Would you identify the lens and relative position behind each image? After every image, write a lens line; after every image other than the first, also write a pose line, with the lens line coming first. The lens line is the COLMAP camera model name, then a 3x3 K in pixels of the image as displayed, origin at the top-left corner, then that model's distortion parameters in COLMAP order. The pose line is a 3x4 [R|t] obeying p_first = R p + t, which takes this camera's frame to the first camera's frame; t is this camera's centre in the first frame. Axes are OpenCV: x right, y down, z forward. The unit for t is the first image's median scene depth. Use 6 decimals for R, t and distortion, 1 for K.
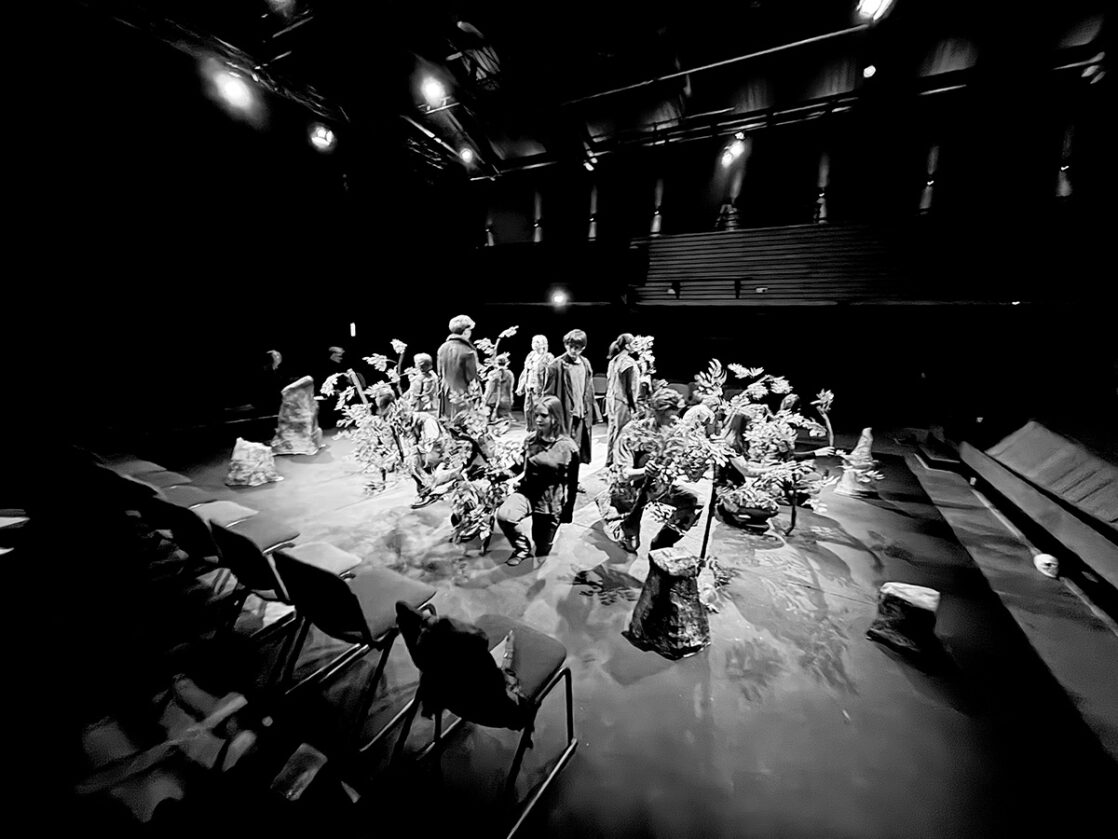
lens RADIAL K [[446.7, 0, 559.0], [0, 446.7, 419.5], [0, 0, 1]] dist [0.000046, -0.000022]
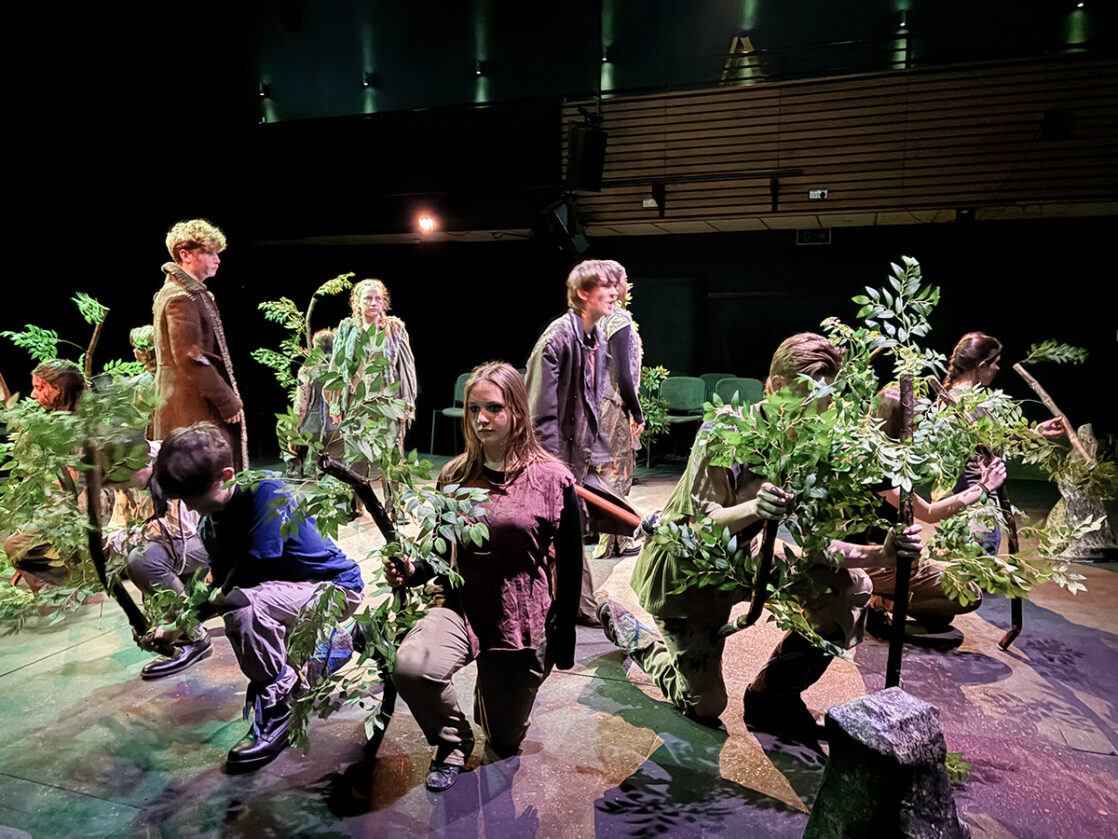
lens RADIAL K [[876.6, 0, 559.0], [0, 876.6, 419.5], [0, 0, 1]] dist [-0.005572, -0.003762]
pose [[0.985746, -0.061042, 0.156778, -0.087330], [0.070980, 0.995756, -0.058588, 0.045934], [-0.152536, 0.068881, 0.985895, 0.172018]]
